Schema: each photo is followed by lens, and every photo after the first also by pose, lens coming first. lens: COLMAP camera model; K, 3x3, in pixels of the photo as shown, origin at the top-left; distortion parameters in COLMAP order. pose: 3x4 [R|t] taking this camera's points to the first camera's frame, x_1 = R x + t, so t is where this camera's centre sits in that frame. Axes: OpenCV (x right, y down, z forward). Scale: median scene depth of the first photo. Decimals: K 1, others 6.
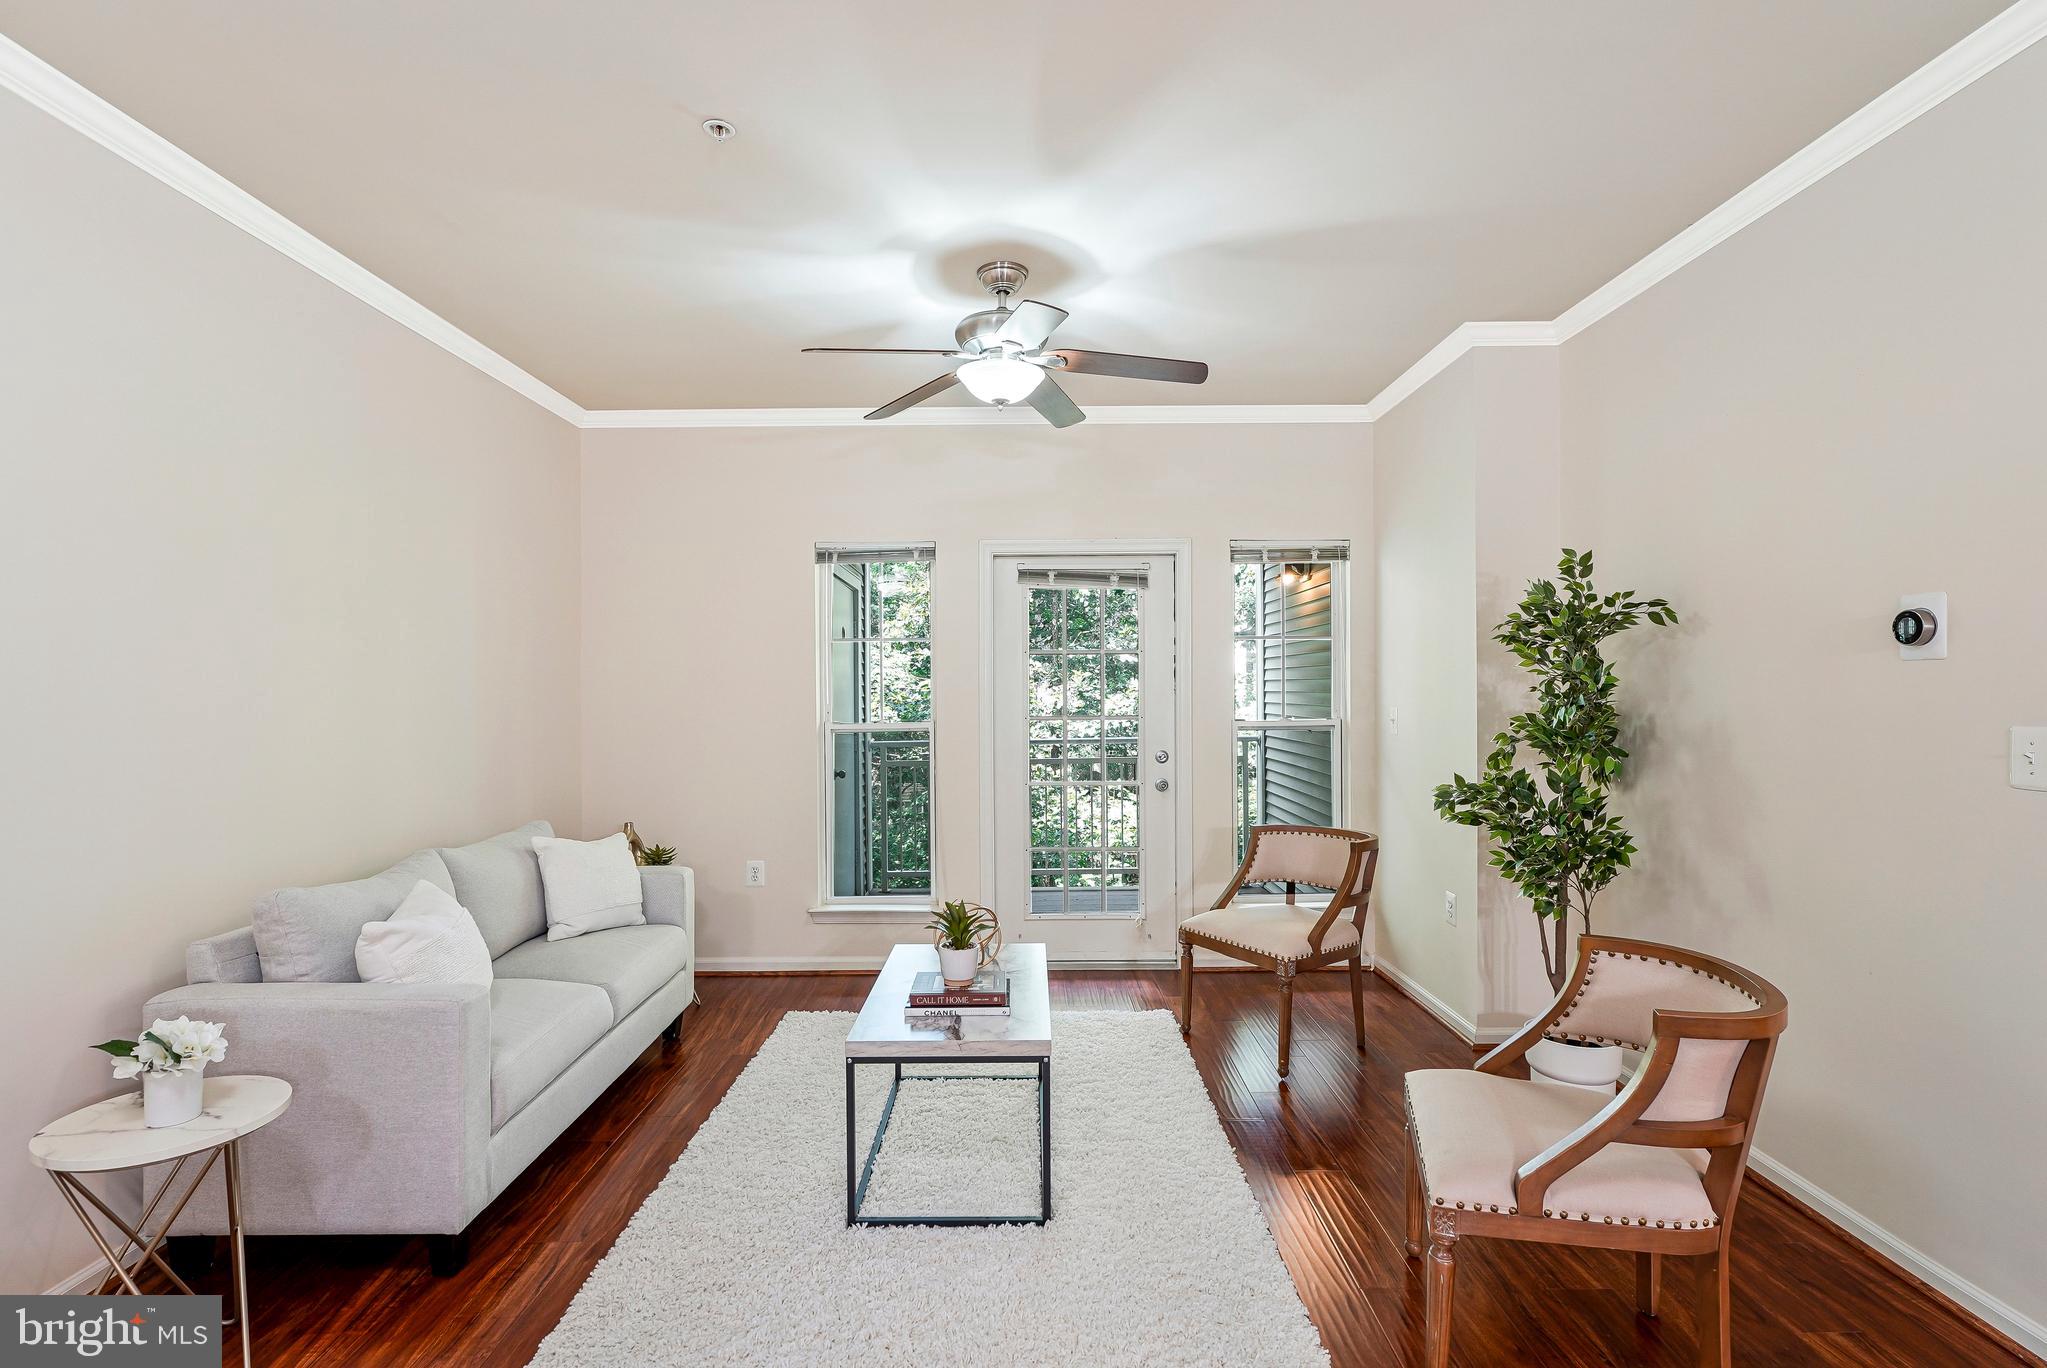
lens RADIAL K [[940.3, 0, 1033.0], [0, 940.3, 691.0], [0, 0, 1]] dist [-0.003766, 0.000795]
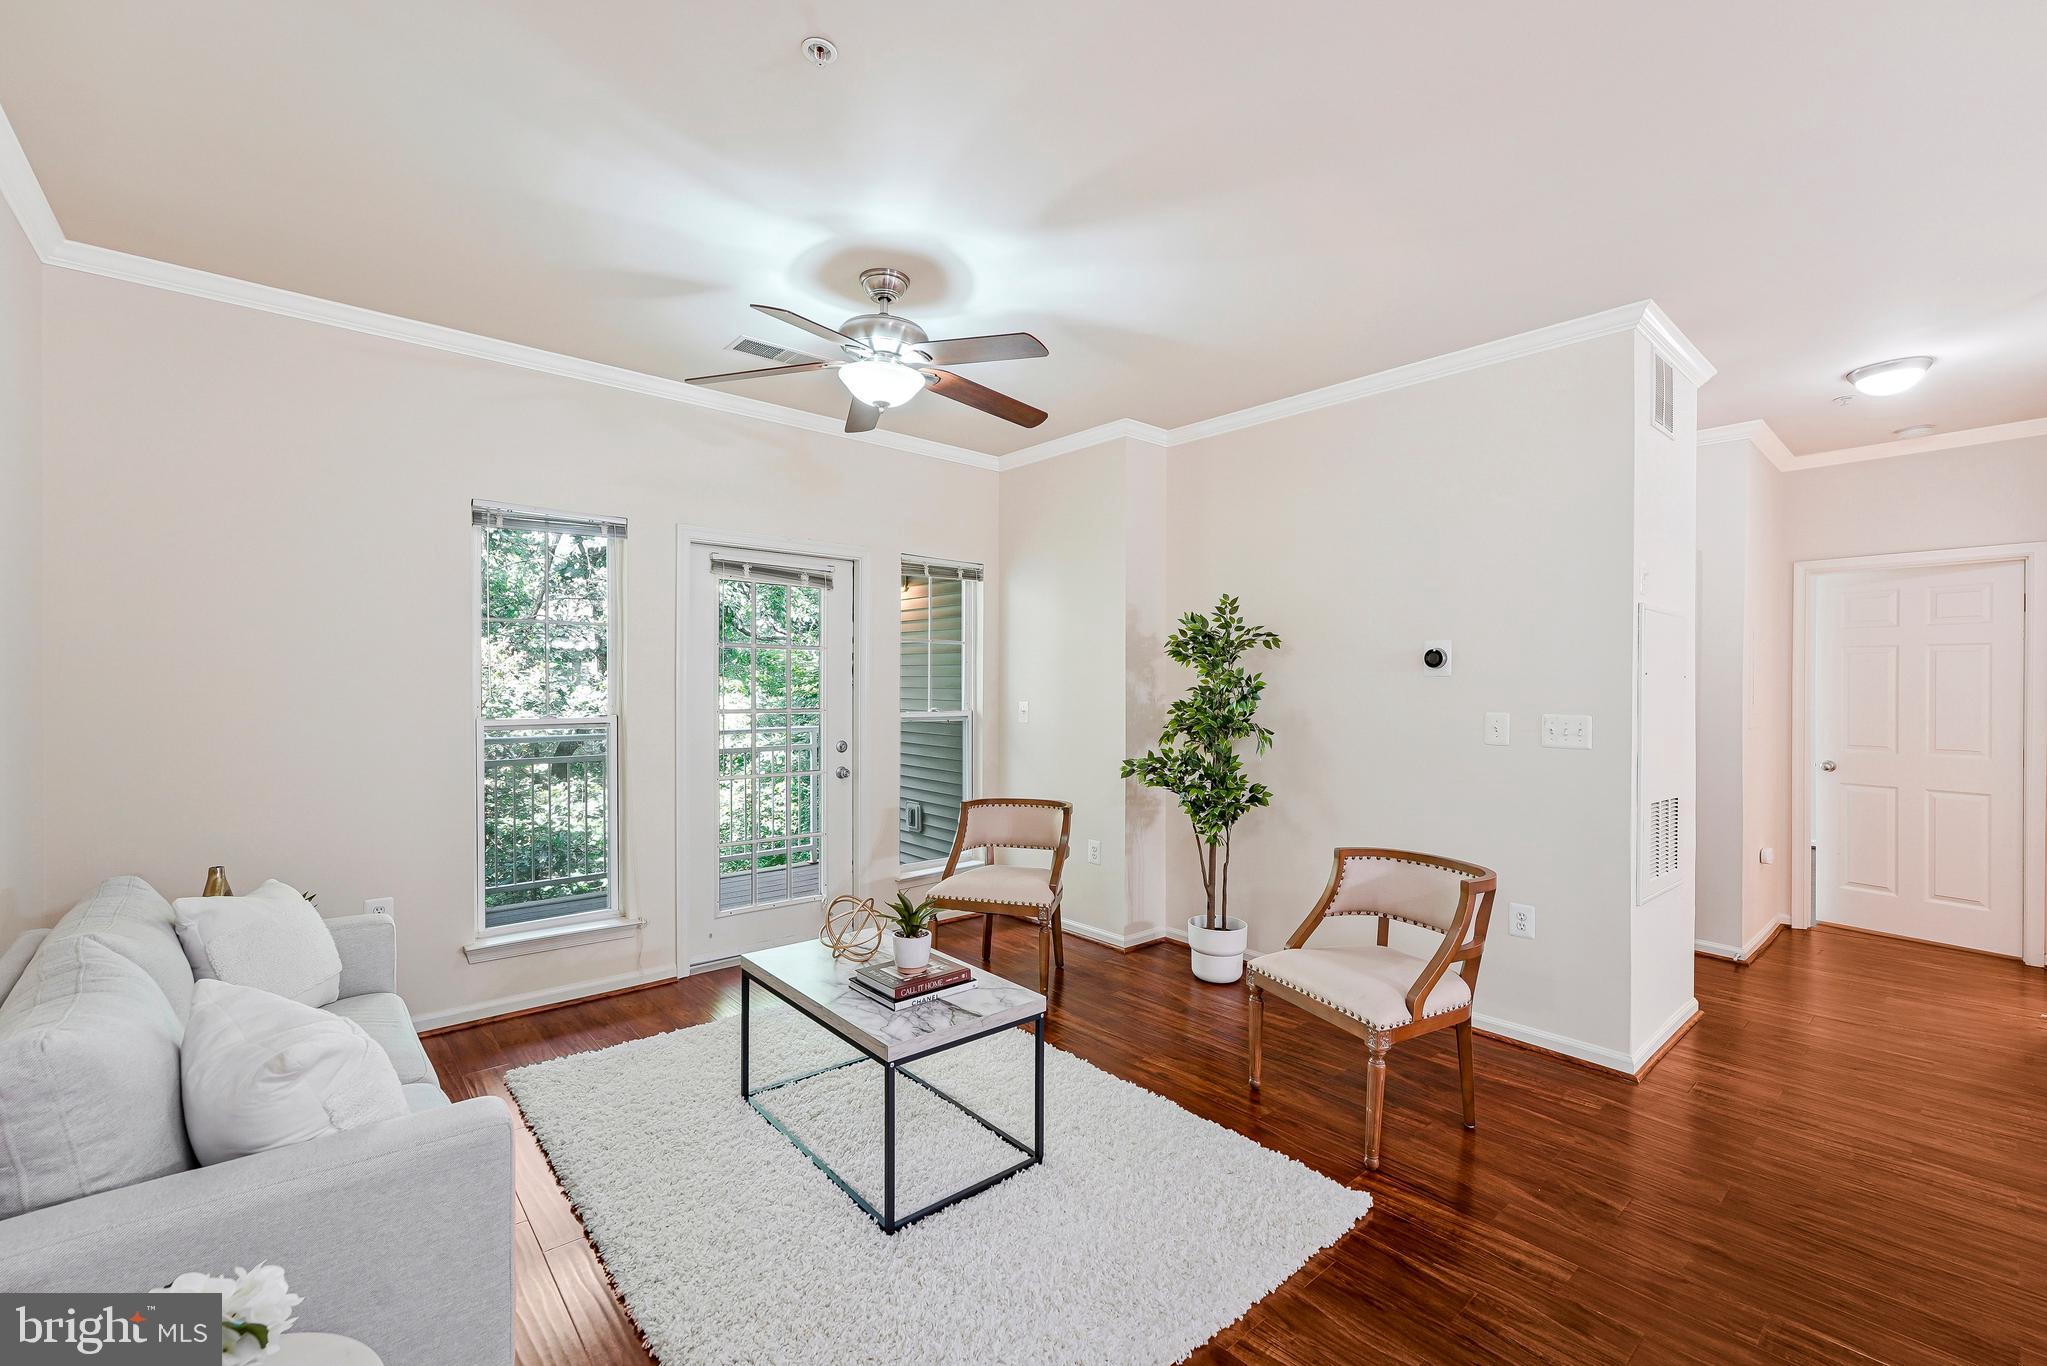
lens RADIAL K [[851.9, 0, 1010.0], [0, 851.9, 690.5], [0, 0, 1]] dist [-0.000716, 0.000116]
pose [[0.761492, 0.008834, 0.648114, -0.485444], [-0.013440, 0.999907, 0.002162, 0.000984], [-0.648035, -0.010357, 0.761540, 0.179709]]
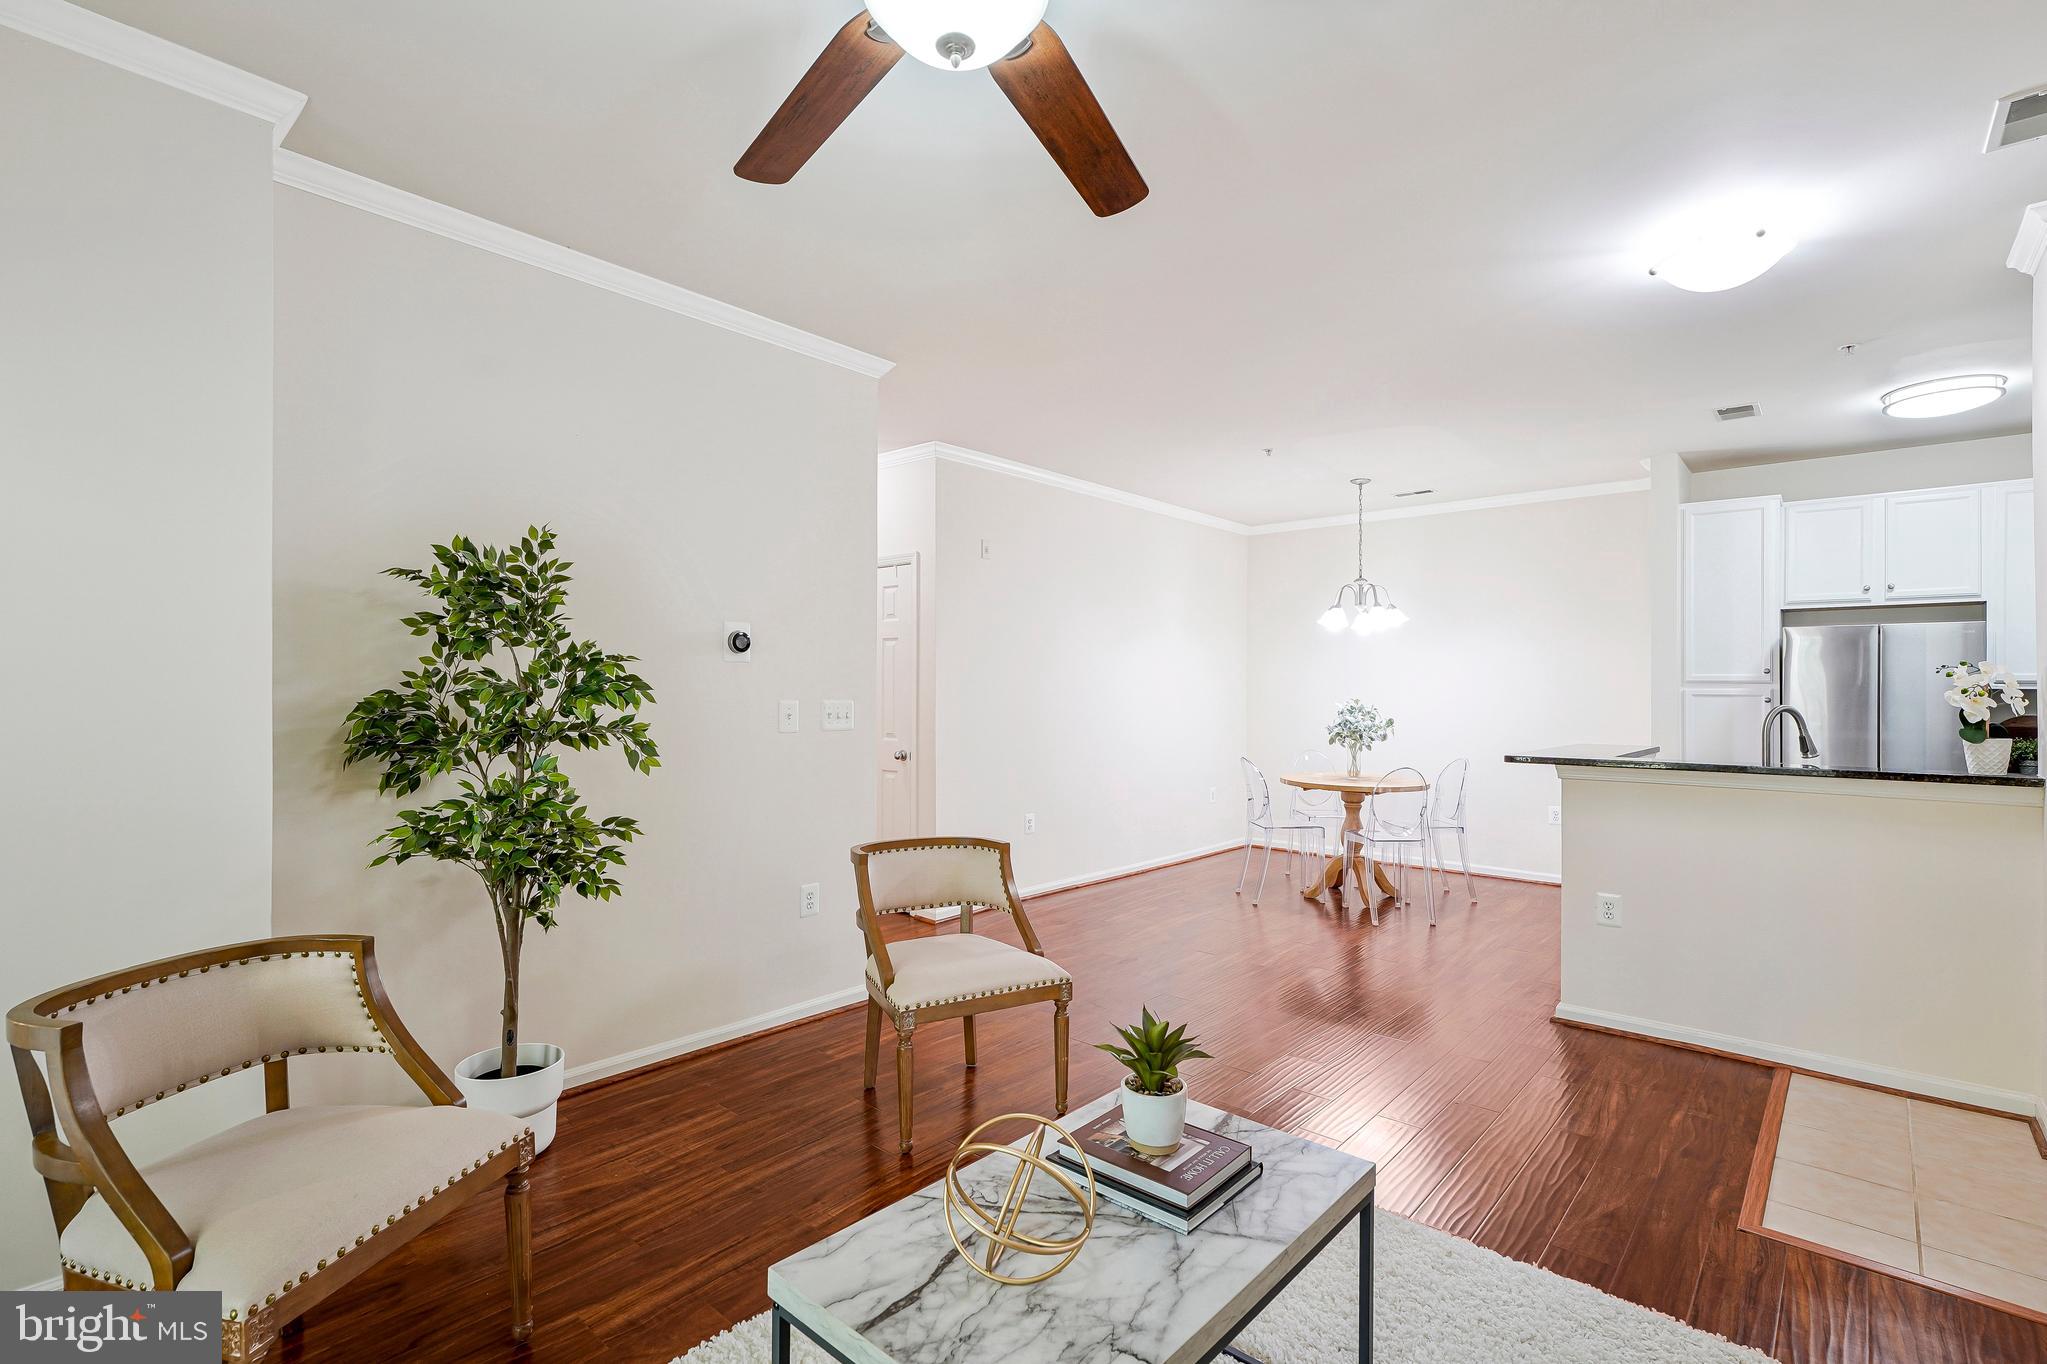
lens RADIAL K [[958.4, 0, 1016.5], [0, 958.4, 683.9], [0, 0, 1]] dist [-0.010577, 0.000453]
pose [[-0.744338, 0.005002, 0.667784, -0.344108], [-0.002360, 0.999946, -0.010121, 0.013676], [-0.667799, -0.009110, -0.744286, 1.239379]]
